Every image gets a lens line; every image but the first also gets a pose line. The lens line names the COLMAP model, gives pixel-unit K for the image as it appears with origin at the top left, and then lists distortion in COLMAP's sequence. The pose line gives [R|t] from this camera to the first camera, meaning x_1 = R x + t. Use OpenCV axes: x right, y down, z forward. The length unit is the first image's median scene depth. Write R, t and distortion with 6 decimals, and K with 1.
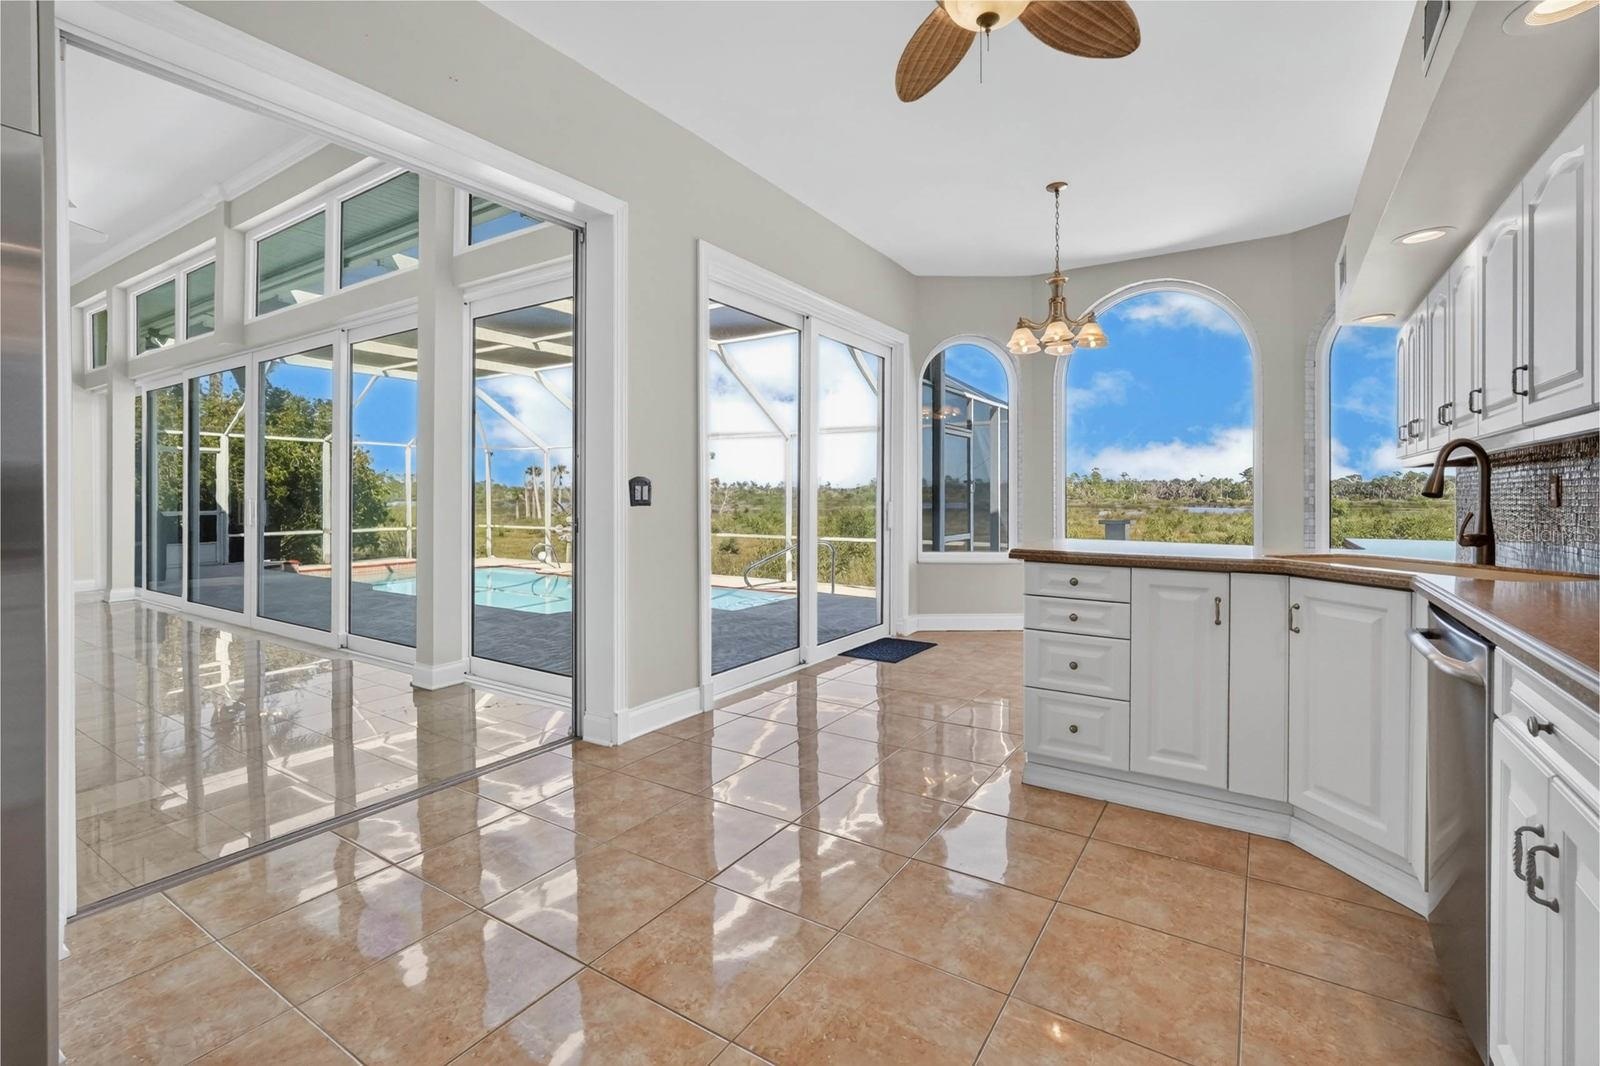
lens RADIAL K [[716.4, 0, 800.1], [0, 716.4, 493.3], [0, 0, 1]] dist [-0.000822, 0.000062]
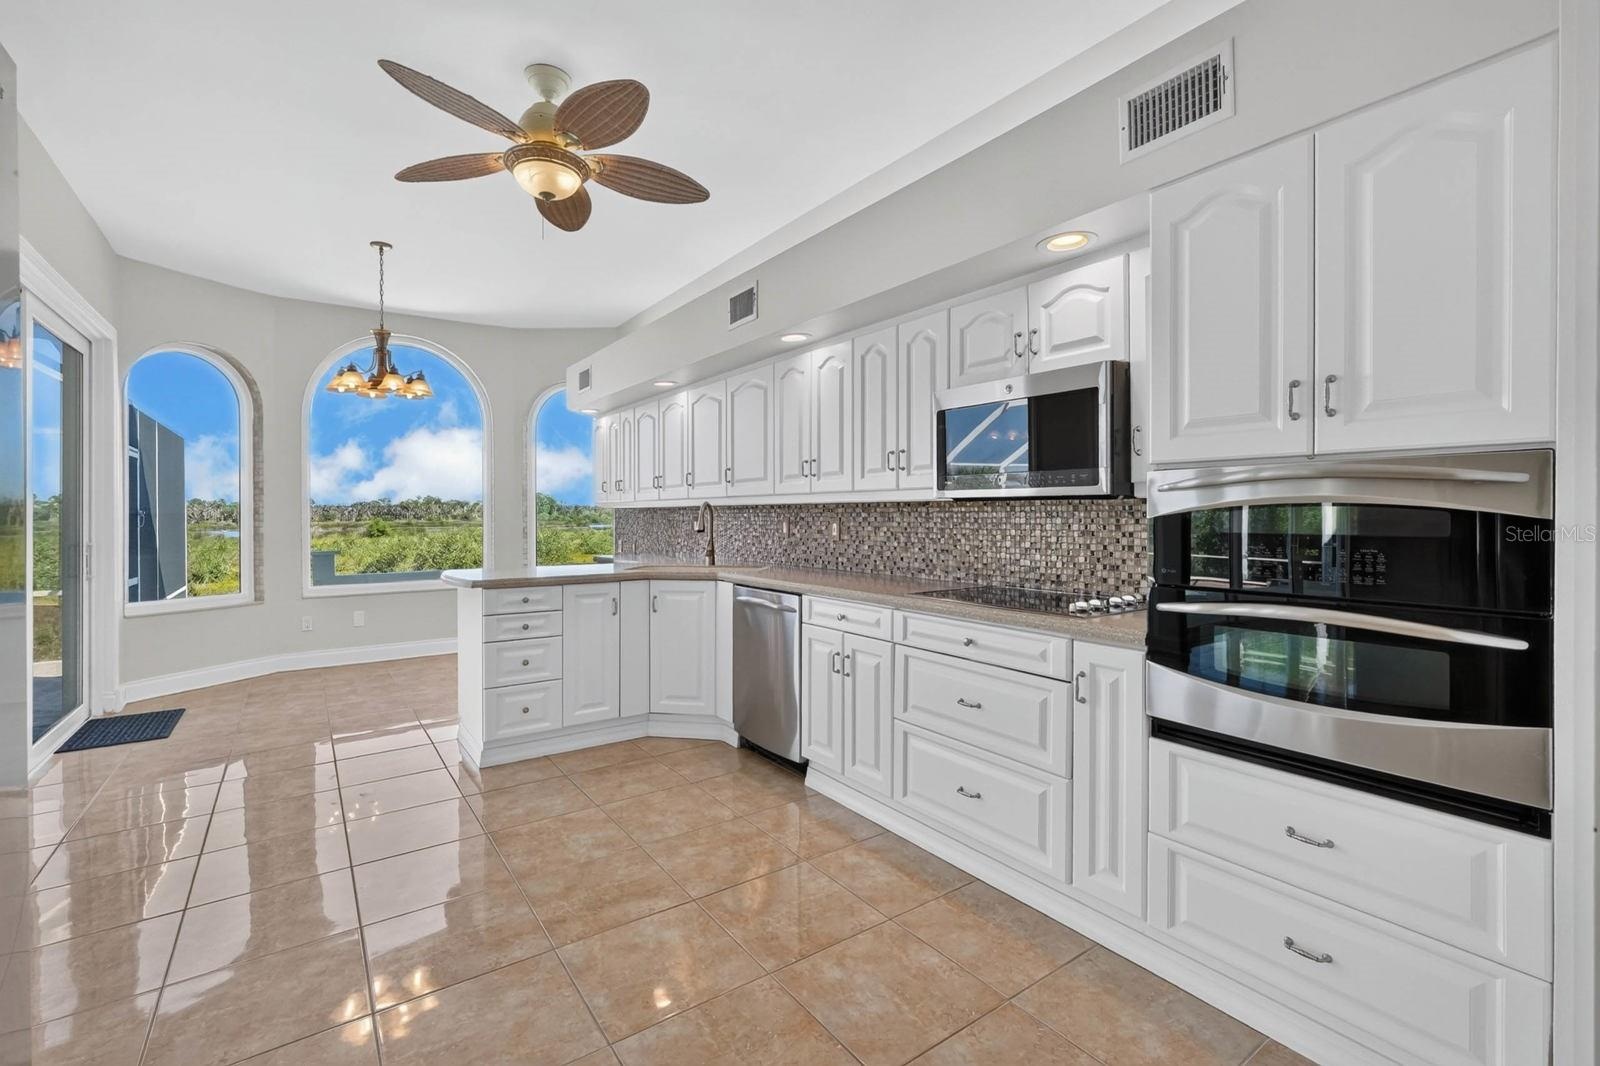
lens RADIAL K [[717.1, 0, 795.3], [0, 717.1, 514.2], [0, 0, 1]] dist [-0.000664, -0.000031]
pose [[0.374982, -0.002229, 0.927030, -0.683499], [0.002845, 0.999995, 0.001254, -0.038181], [-0.927028, 0.002168, 0.374986, 0.031193]]
